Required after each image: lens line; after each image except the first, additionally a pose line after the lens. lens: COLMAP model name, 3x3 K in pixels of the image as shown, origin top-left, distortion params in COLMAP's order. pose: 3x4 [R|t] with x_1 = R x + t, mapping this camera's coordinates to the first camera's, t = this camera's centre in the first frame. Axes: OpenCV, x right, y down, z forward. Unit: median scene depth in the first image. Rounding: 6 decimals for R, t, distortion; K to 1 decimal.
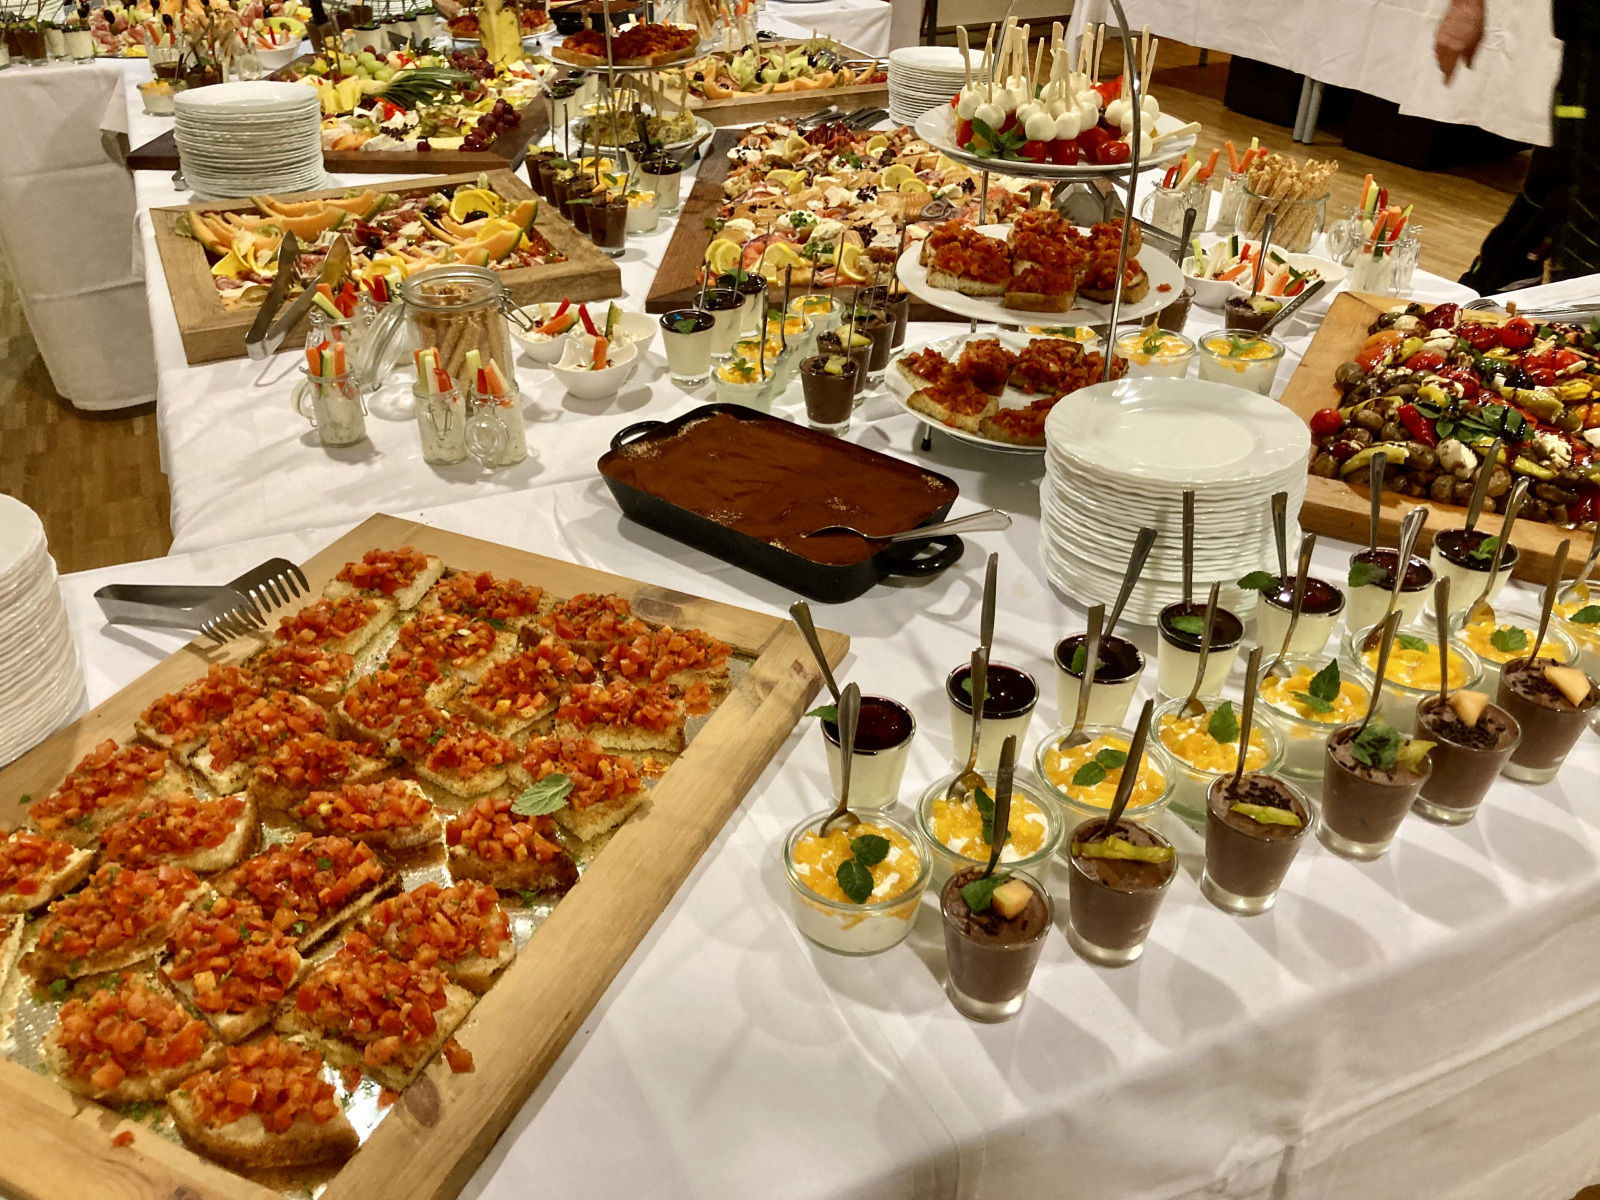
lens RADIAL K [[1372.4, 0, 800.0], [0, 1372.4, 600.0], [0, 0, 1]] dist [-0.001120, 0.019451]
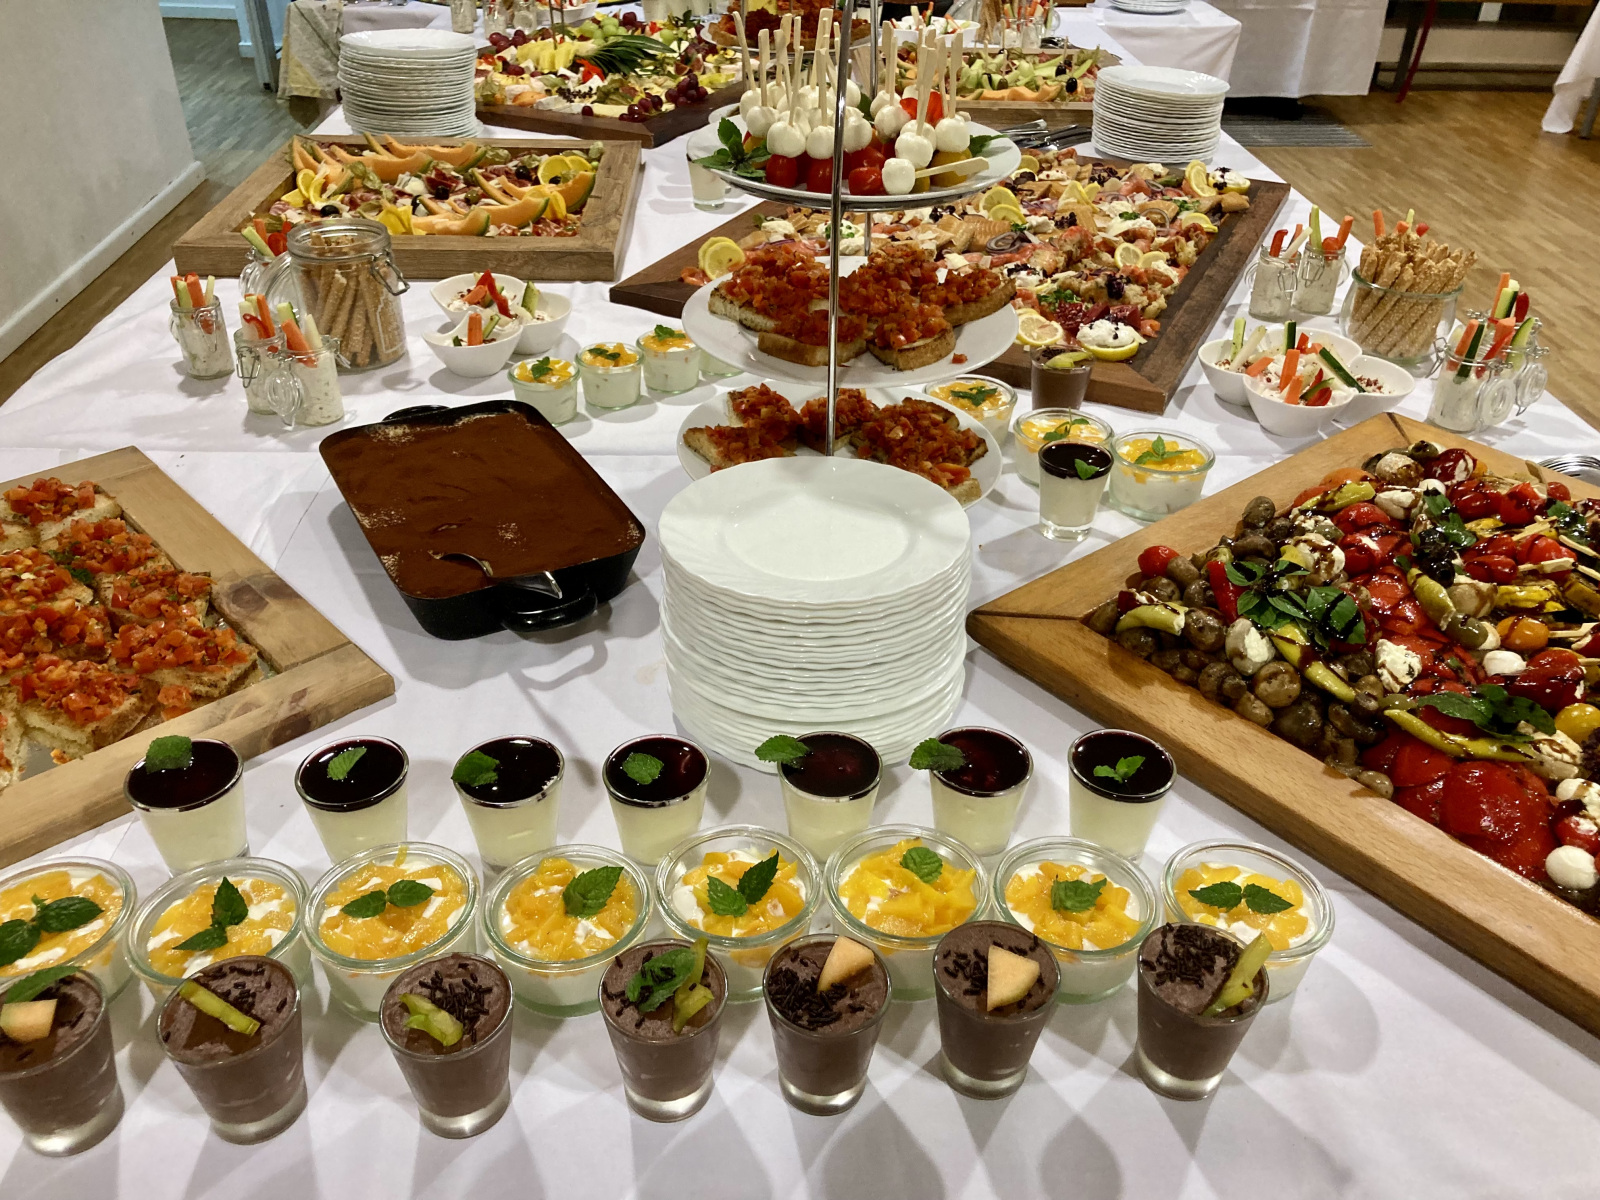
lens RADIAL K [[1372.4, 0, 800.0], [0, 1372.4, 600.0], [0, 0, 1]] dist [-0.001120, 0.019451]
pose [[0.924199, 0.222614, -0.310320, 0.391301], [-0.223304, 0.974163, 0.033787, -0.079719], [0.309823, 0.038069, 0.950032, 0.172895]]
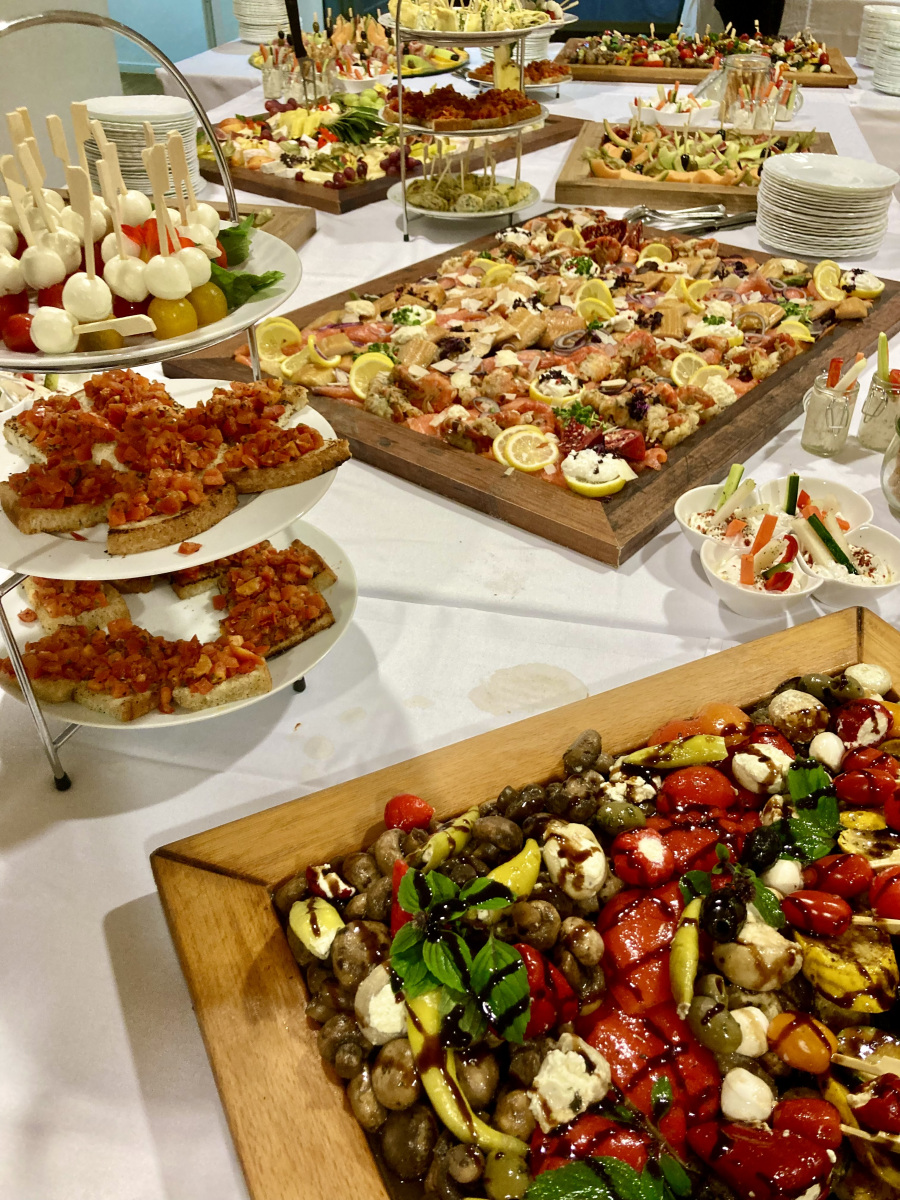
lens RADIAL K [[1029.3, 0, 450.0], [0, 1029.3, 600.0], [0, 0, 1]] dist [-0.001120, 0.019451]
pose [[0.805994, 0.353828, -0.474532, 0.522348], [-0.320437, 0.934864, 0.152805, -0.267462], [0.497689, 0.028898, 0.866874, 0.525538]]
